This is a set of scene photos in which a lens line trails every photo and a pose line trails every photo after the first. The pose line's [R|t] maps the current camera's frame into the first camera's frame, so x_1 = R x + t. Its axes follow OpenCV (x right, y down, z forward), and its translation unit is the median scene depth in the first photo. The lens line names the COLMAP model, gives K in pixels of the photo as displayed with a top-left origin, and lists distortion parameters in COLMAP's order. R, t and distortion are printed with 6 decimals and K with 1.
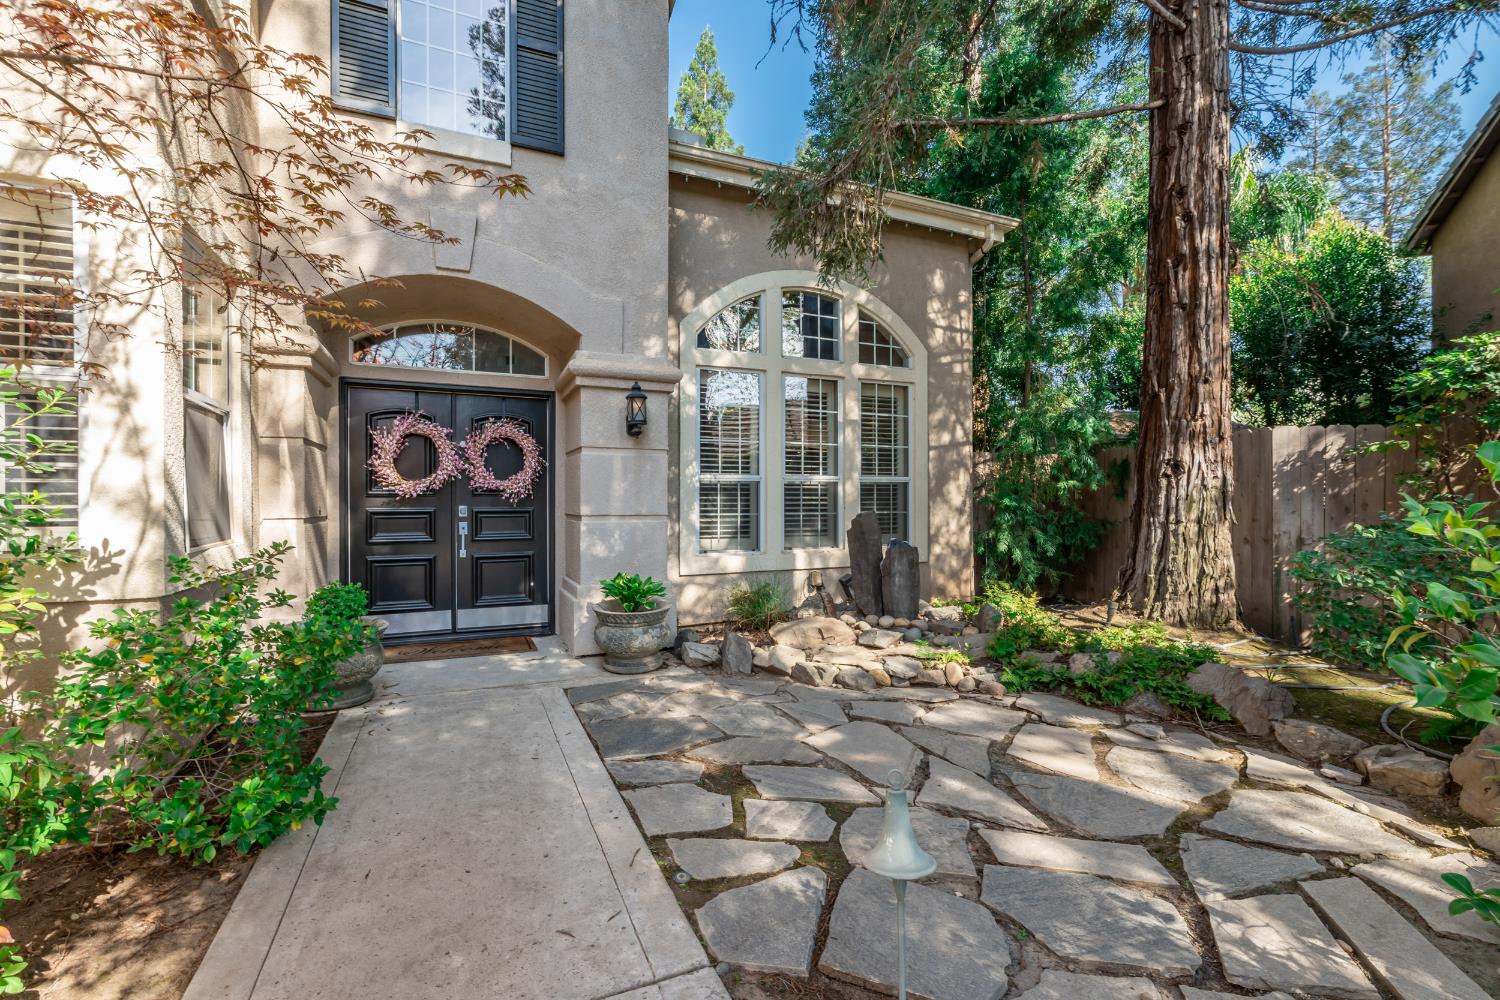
lens RADIAL K [[683.9, 0, 763.9], [0, 683.9, 502.5], [0, 0, 1]] dist [-0.010590, 0.000022]
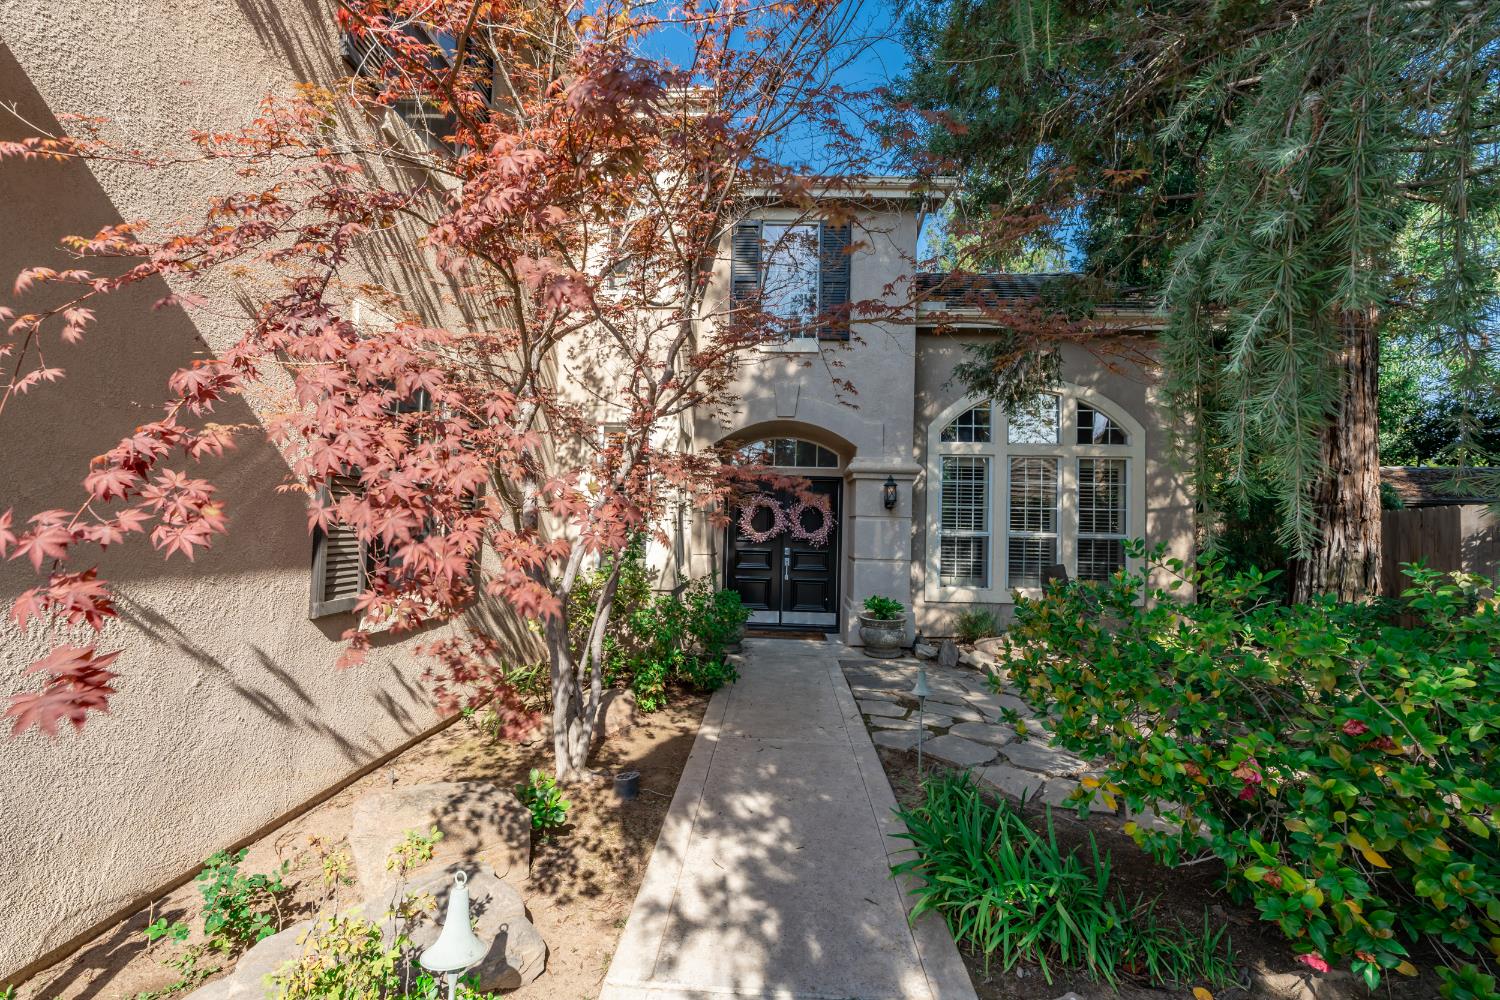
lens RADIAL K [[683.9, 0, 752.1], [0, 683.9, 496.8], [0, 0, 1]] dist [-0.010590, 0.000022]
pose [[0.895379, 0.007979, -0.445233, 0.223709], [-0.029337, 0.998724, -0.041099, -0.050270], [0.444337, 0.049861, 0.894471, -0.536771]]
